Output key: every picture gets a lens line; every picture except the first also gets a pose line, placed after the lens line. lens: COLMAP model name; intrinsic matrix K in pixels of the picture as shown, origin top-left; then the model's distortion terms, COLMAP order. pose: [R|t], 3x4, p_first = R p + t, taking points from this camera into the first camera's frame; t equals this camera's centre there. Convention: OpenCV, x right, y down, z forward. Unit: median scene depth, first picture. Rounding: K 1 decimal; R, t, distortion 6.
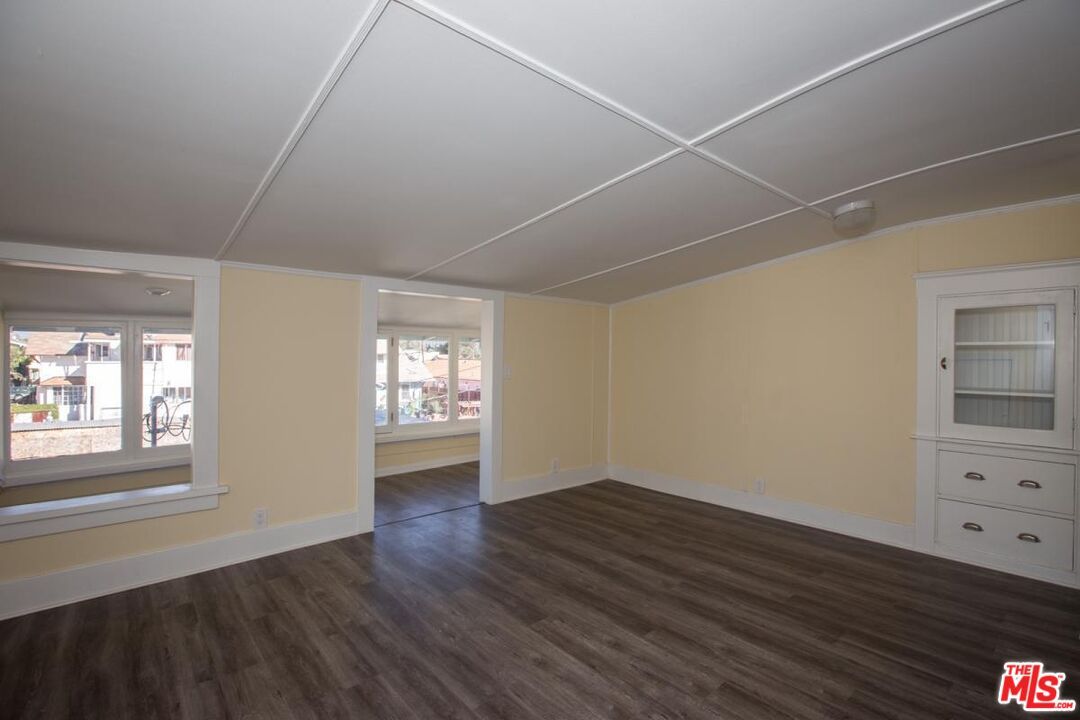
lens RADIAL K [[504.7, 0, 535.0], [0, 504.7, 354.8], [0, 0, 1]] dist [-0.054791, 0.019659]
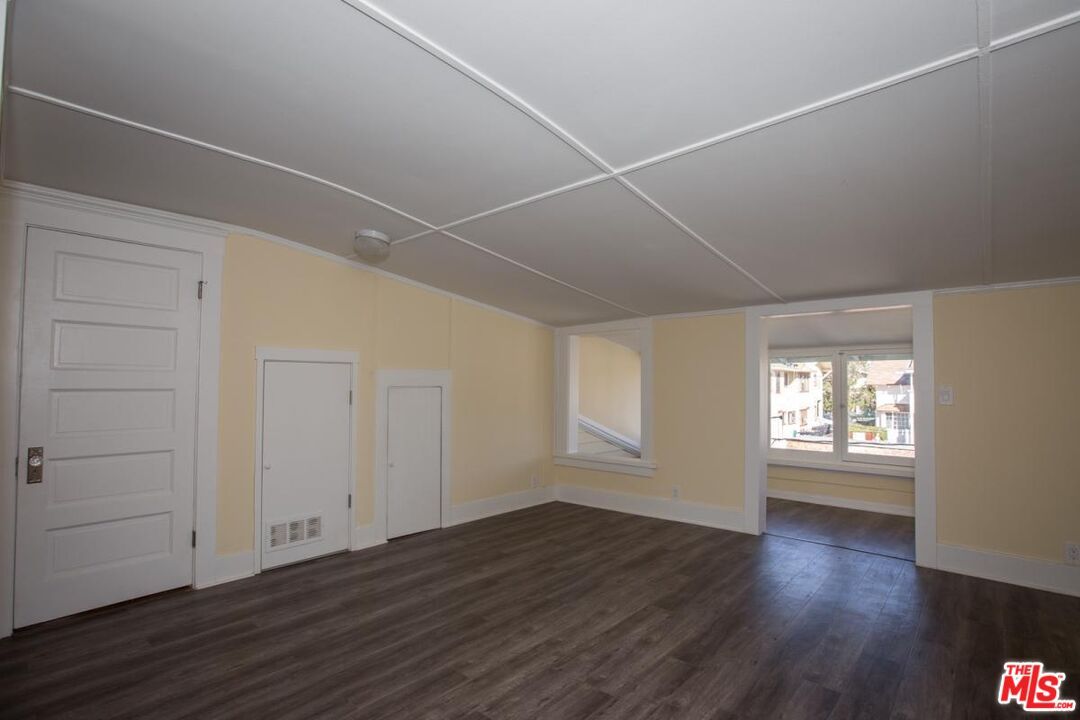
lens RADIAL K [[504.7, 0, 535.0], [0, 504.7, 354.8], [0, 0, 1]] dist [-0.054791, 0.019659]
pose [[0.108189, -0.063267, -0.992115, 0.744113], [0.001397, 0.997982, -0.063489, 0.023211], [0.994129, 0.005483, 0.108059, 0.390965]]
